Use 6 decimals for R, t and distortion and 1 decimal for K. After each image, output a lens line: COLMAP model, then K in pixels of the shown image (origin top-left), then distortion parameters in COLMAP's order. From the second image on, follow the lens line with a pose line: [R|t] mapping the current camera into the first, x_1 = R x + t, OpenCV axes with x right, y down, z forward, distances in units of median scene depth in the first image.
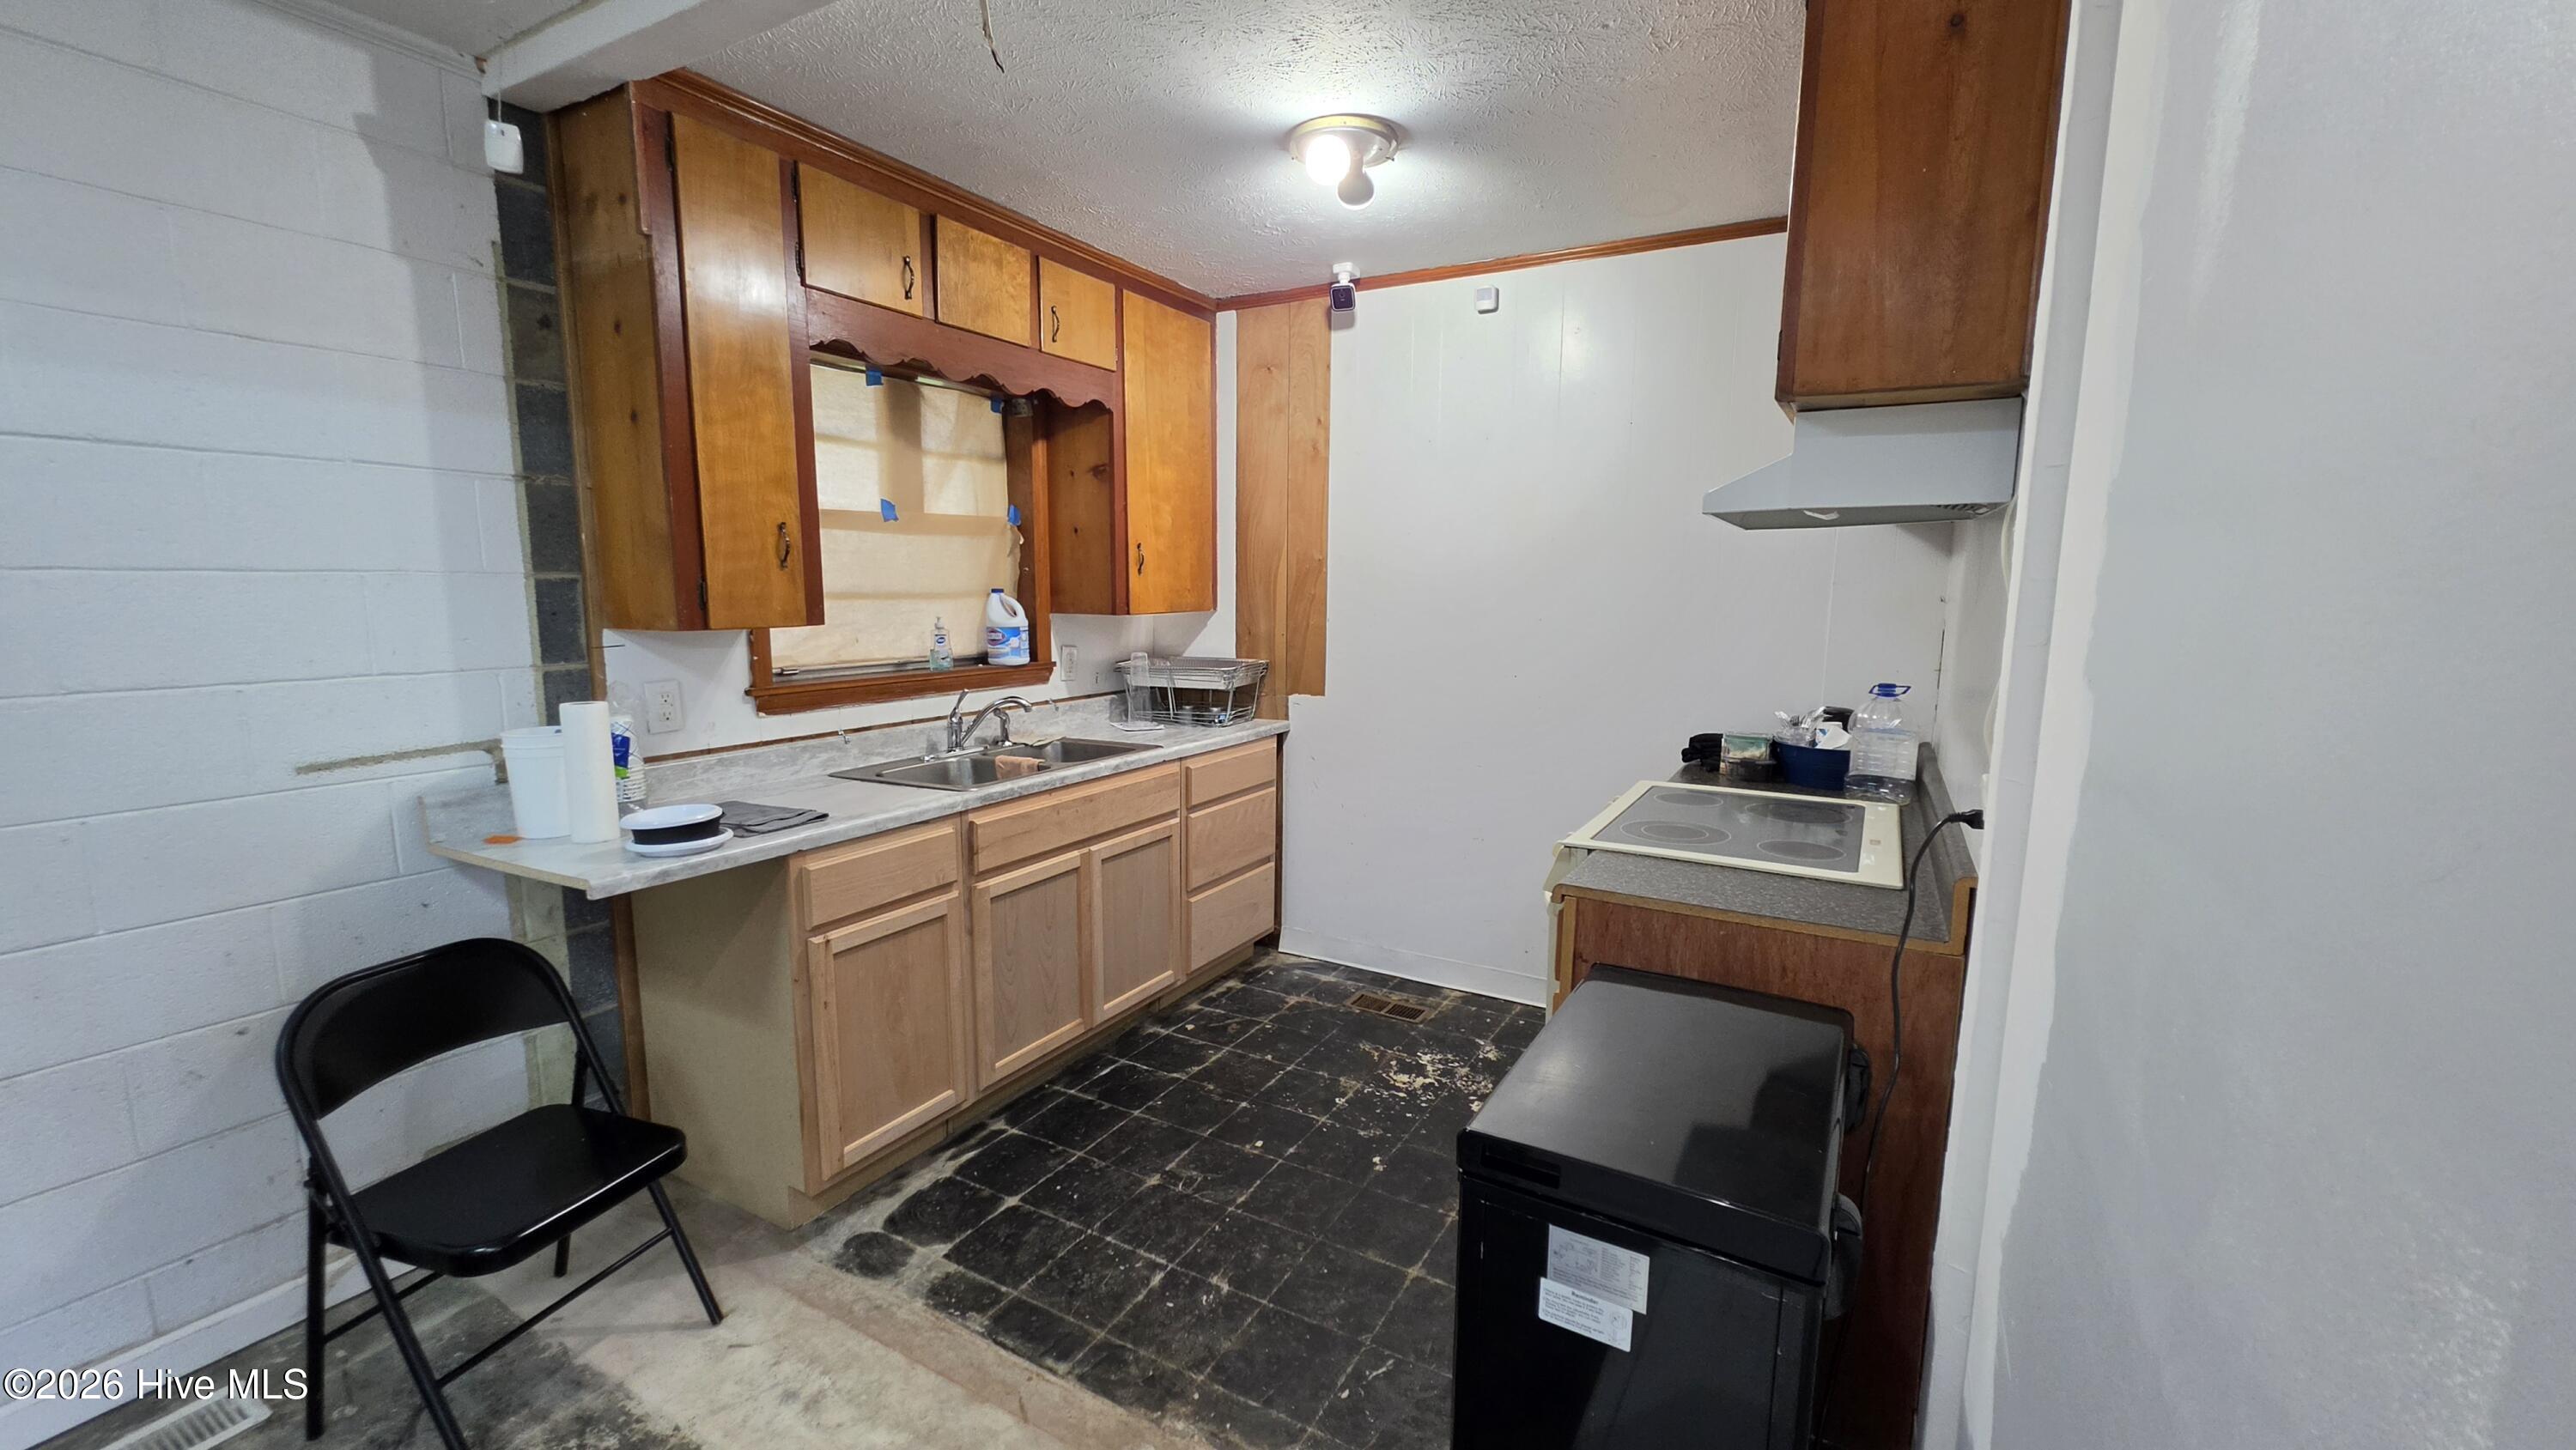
lens RADIAL K [[1021.3, 0, 1288.0], [0, 1021.3, 725.0], [0, 0, 1]] dist [0.000311, 0.000040]
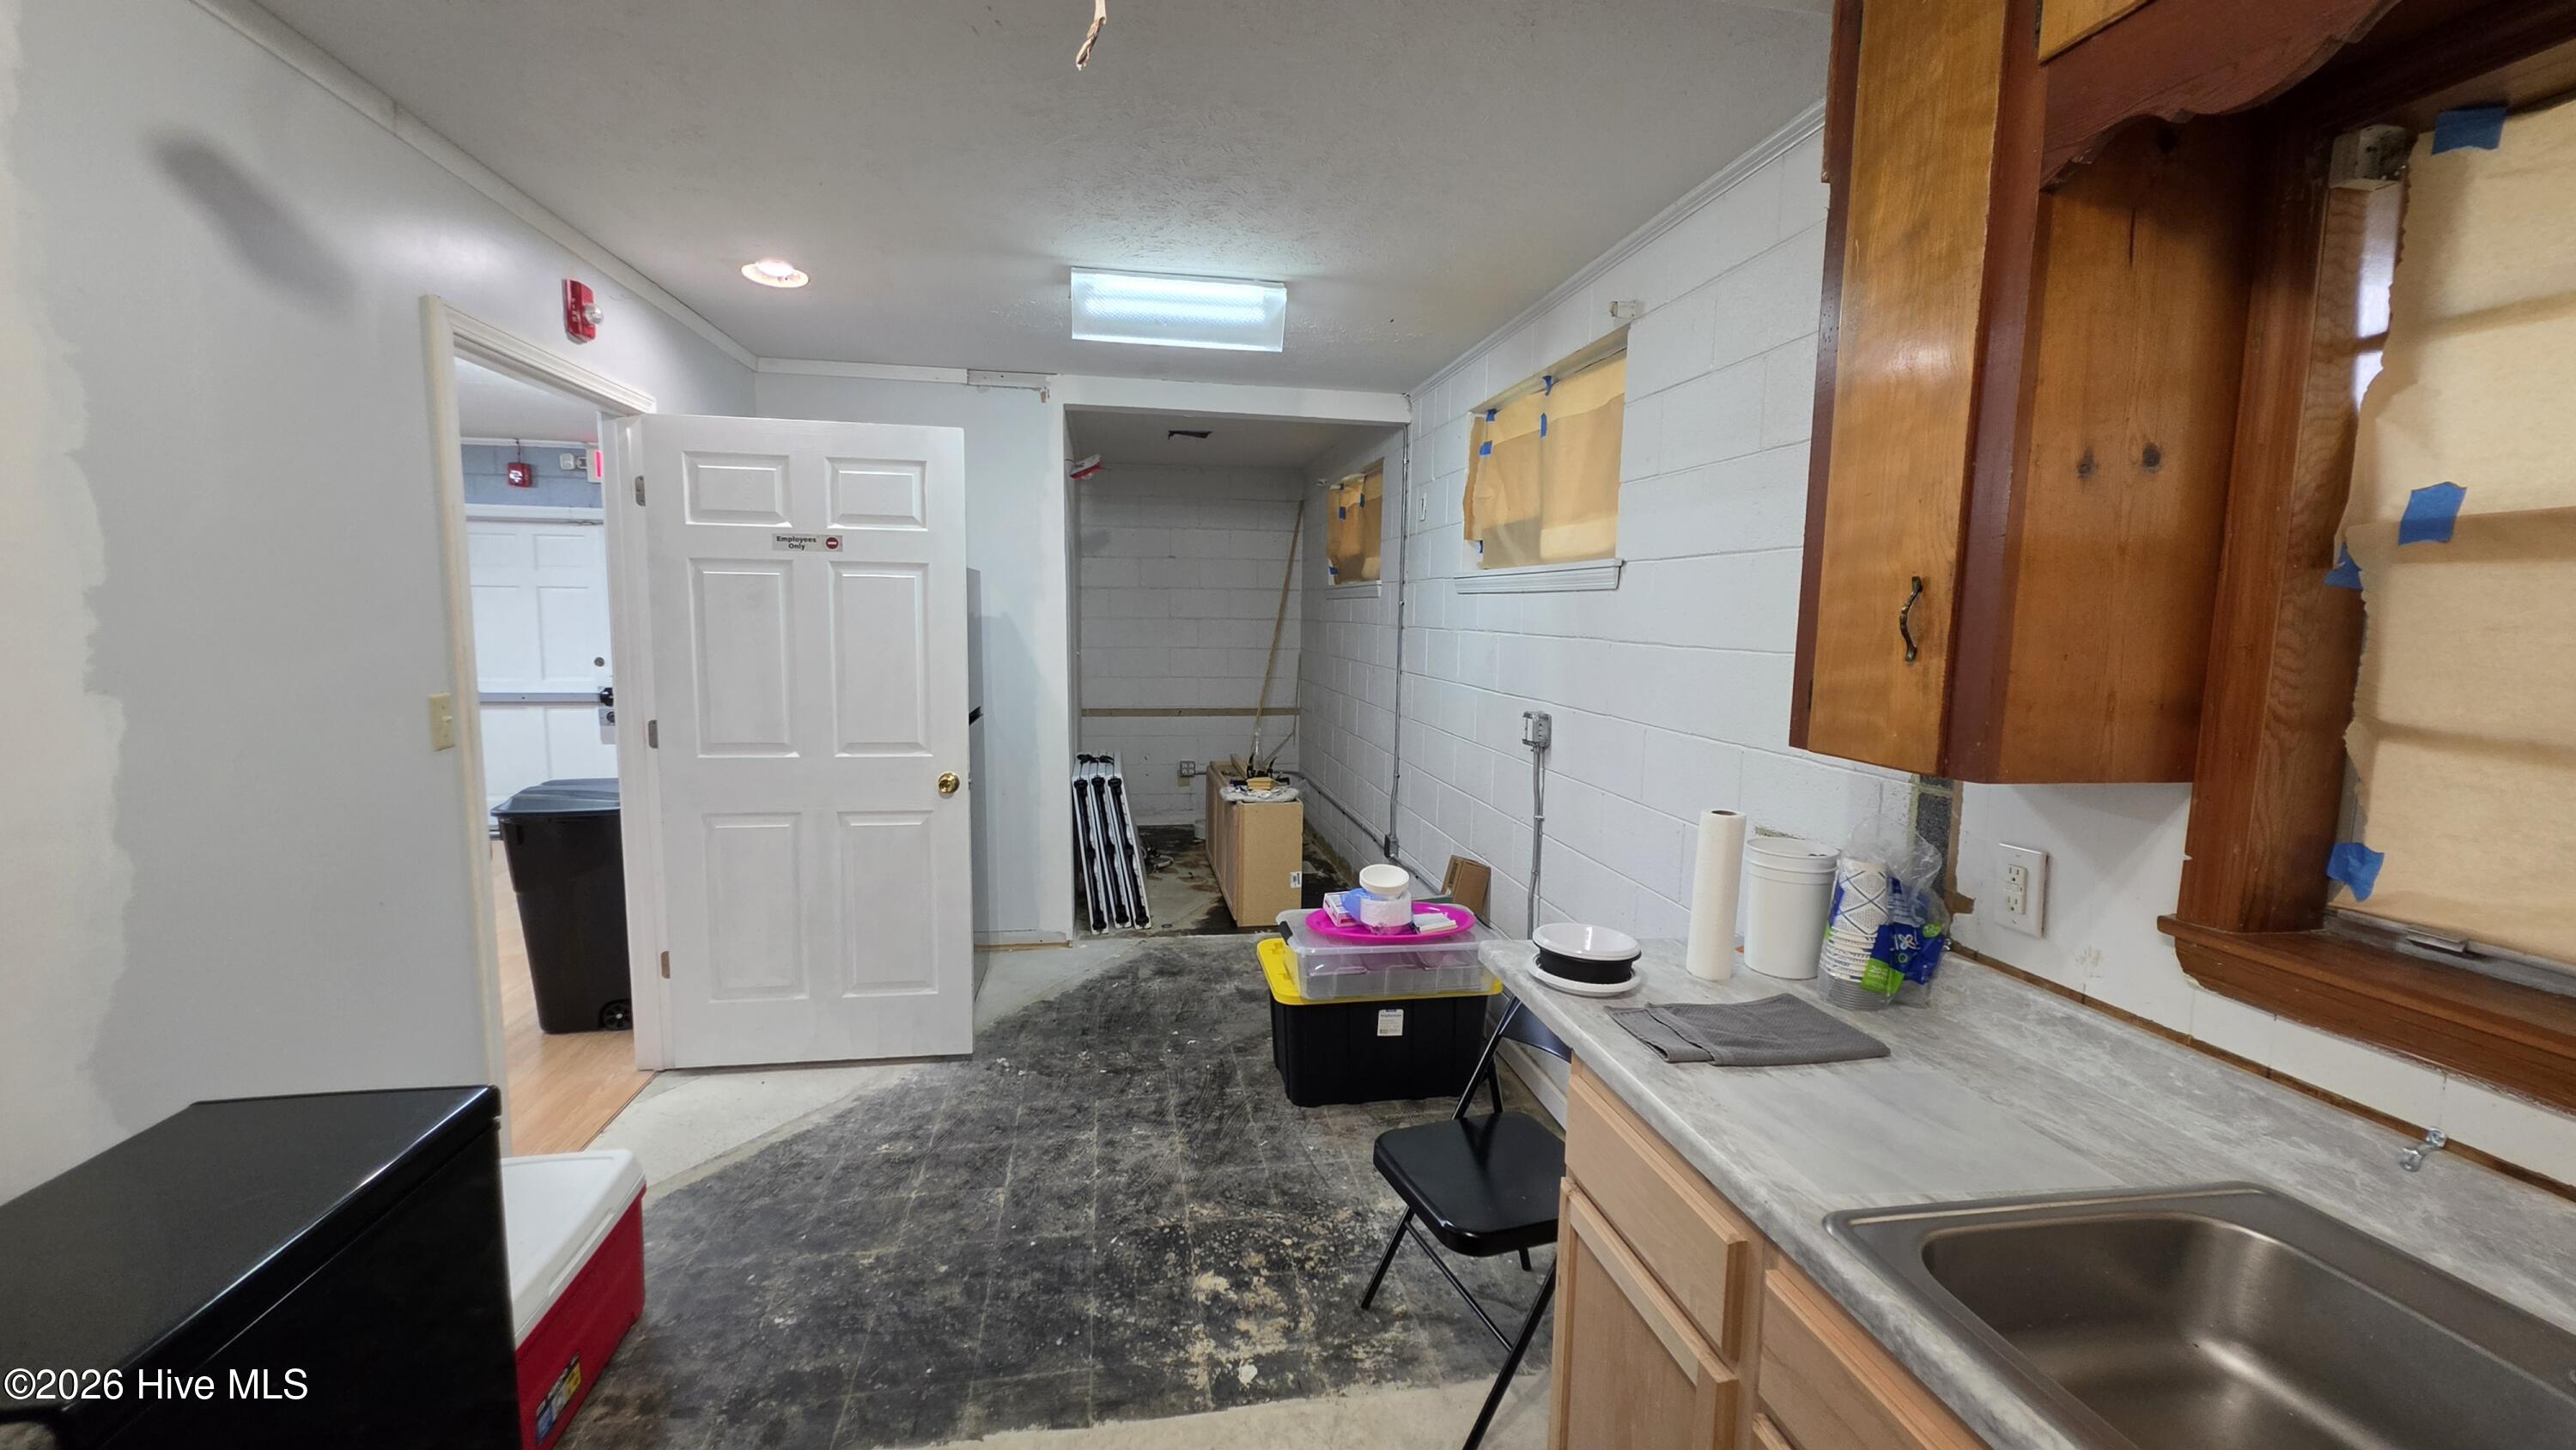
lens RADIAL K [[1021.3, 0, 1288.0], [0, 1021.3, 725.0], [0, 0, 1]] dist [0.000311, 0.000040]
pose [[-0.770202, 0.047221, -0.636050, 0.092304], [-0.111222, 0.972031, 0.206845, -0.178469], [0.628028, 0.230056, -0.743408, 1.092896]]
